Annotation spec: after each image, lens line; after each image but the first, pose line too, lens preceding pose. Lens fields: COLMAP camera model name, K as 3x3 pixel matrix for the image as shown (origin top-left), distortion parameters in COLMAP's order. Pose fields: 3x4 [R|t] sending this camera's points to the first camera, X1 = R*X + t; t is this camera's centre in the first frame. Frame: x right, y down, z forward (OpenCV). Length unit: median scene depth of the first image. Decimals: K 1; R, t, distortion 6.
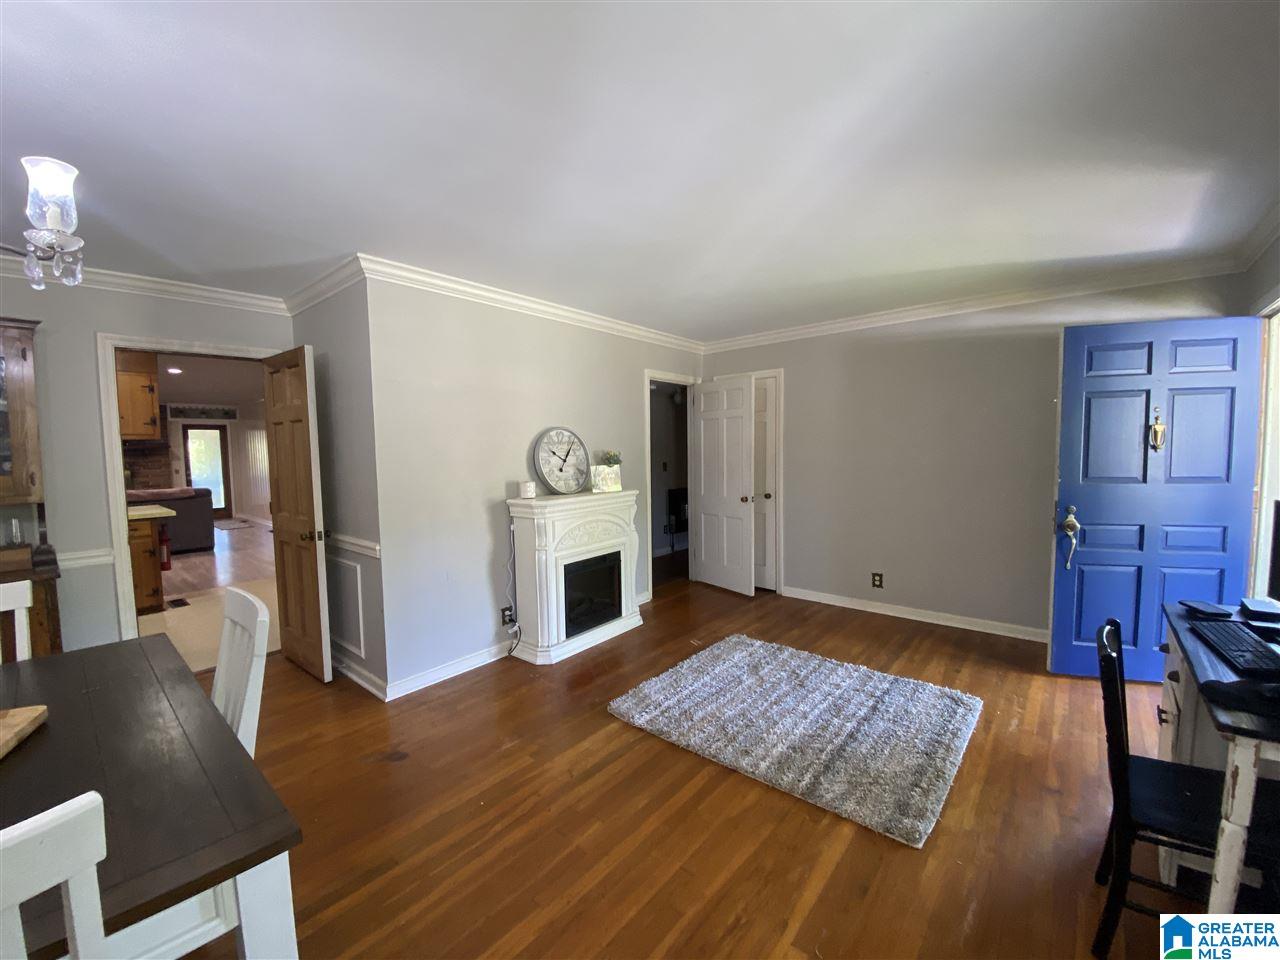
lens RADIAL K [[520.6, 0, 639.5], [0, 520.6, 483.9], [0, 0, 1]] dist [0.000055, -0.000029]
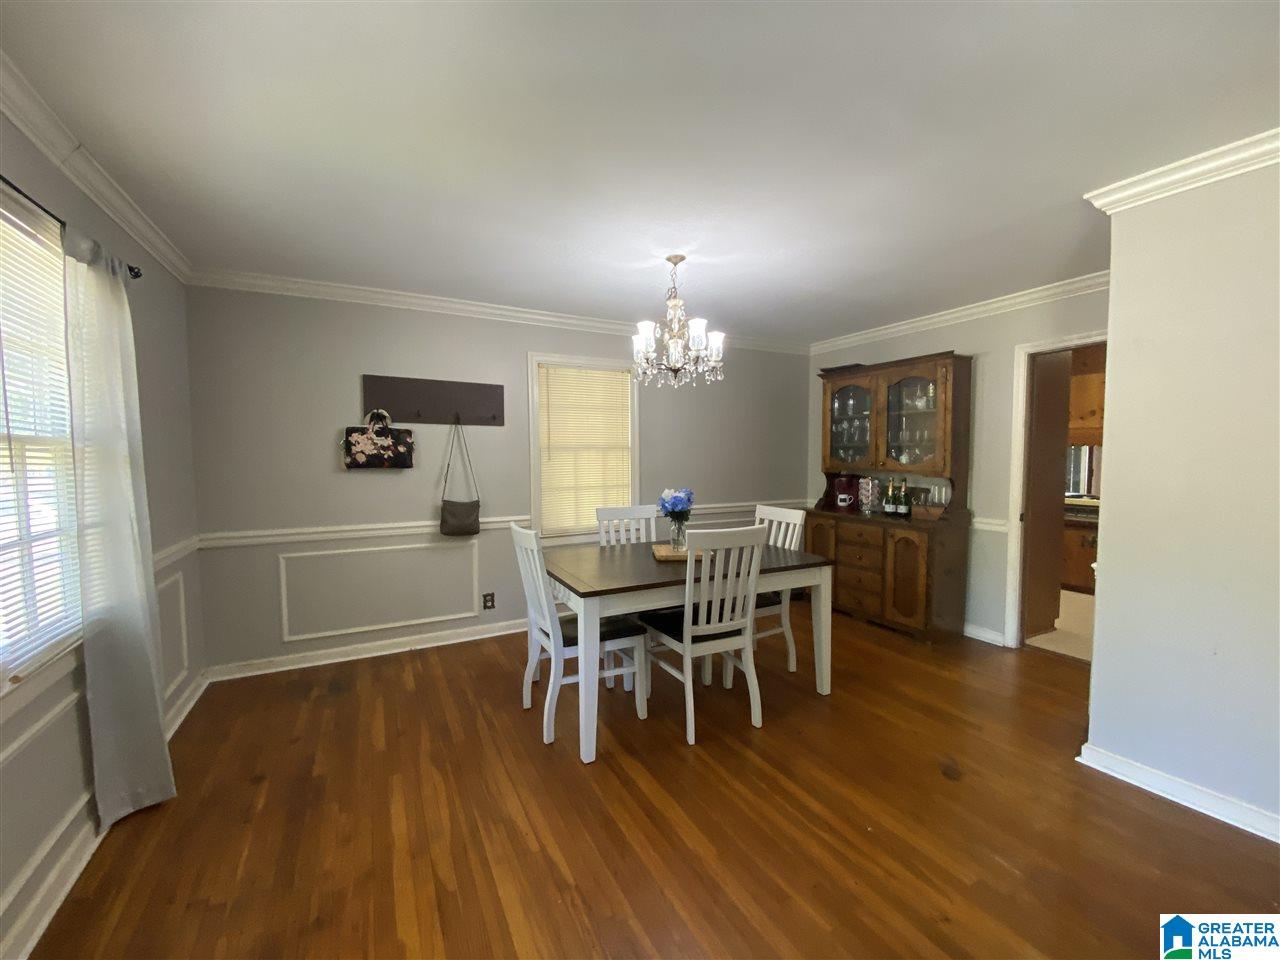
lens RADIAL K [[520.6, 0, 638.6], [0, 520.6, 483.0], [0, 0, 1]] dist [0.000055, -0.000029]
pose [[-0.372989, 0.068553, -0.925300, 0.595612], [-0.050669, 0.994274, 0.094088, -0.049221], [0.926451, 0.081978, -0.367380, 0.834496]]
